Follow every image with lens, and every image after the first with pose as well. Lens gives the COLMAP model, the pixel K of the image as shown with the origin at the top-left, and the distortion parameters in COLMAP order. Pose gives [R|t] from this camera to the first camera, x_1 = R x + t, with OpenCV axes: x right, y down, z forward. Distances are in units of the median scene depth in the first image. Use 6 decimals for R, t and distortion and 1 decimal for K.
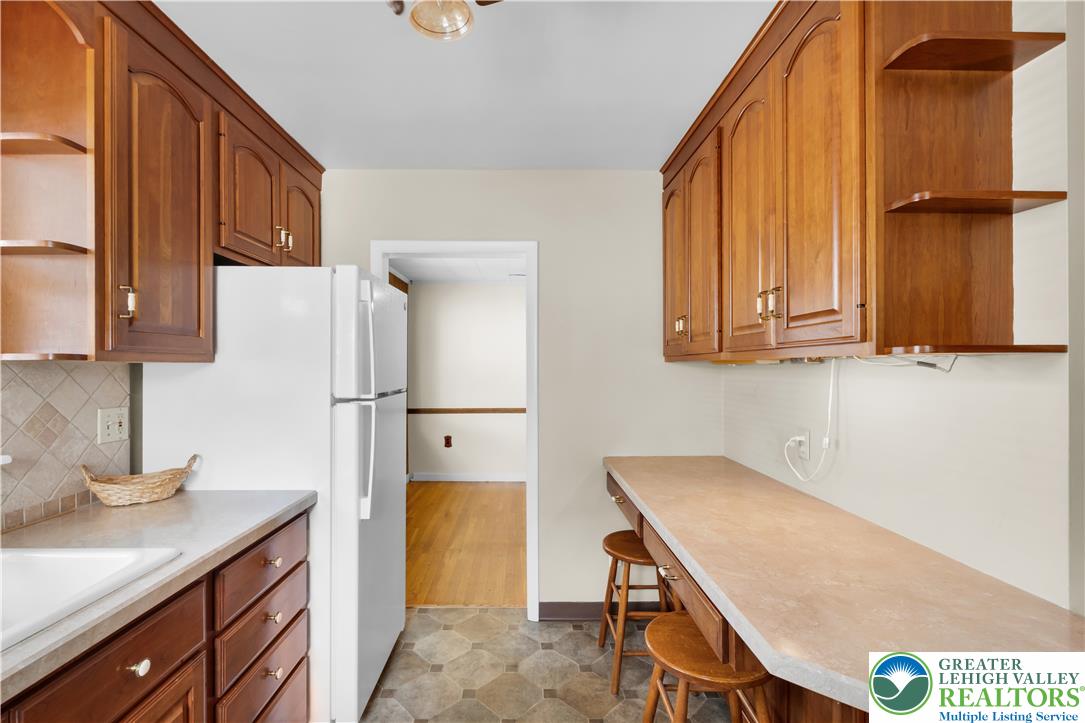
lens RADIAL K [[476.1, 0, 537.4], [0, 476.1, 365.5], [0, 0, 1]] dist [-0.000761, -0.000371]
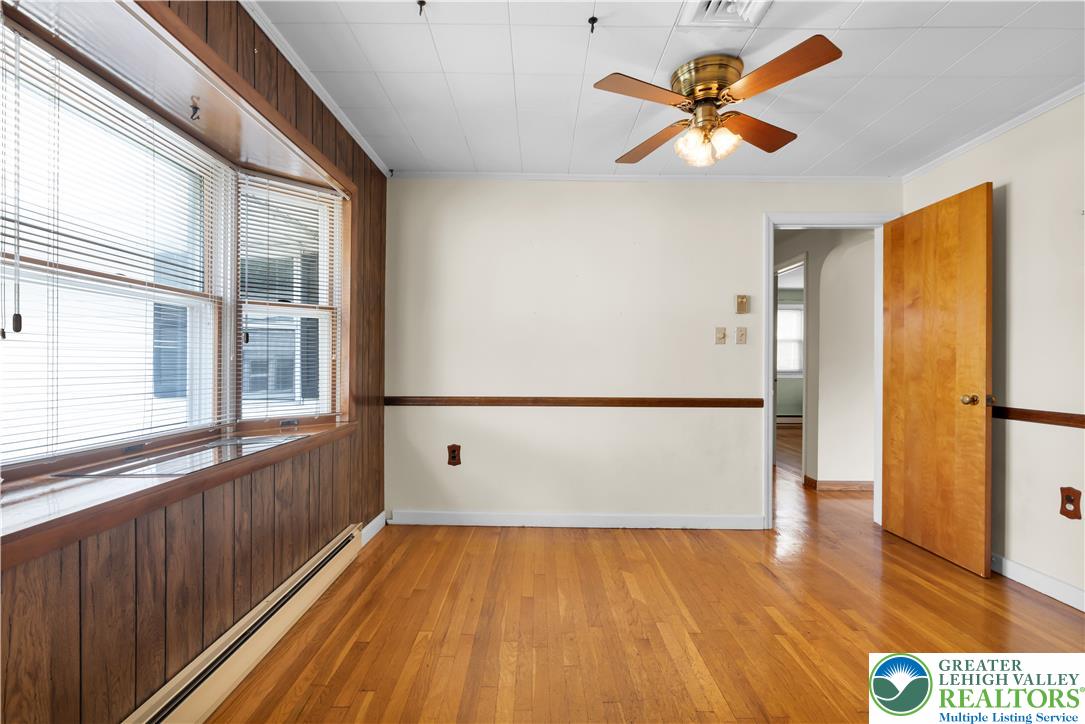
lens RADIAL K [[476.1, 0, 540.7], [0, 476.1, 361.3], [0, 0, 1]] dist [-0.000761, -0.000371]
pose [[0.999819, 0.009459, -0.016529, -0.254294], [-0.009391, 0.999947, 0.004150, 0.149976], [0.016567, -0.003994, 0.999855, 1.449473]]
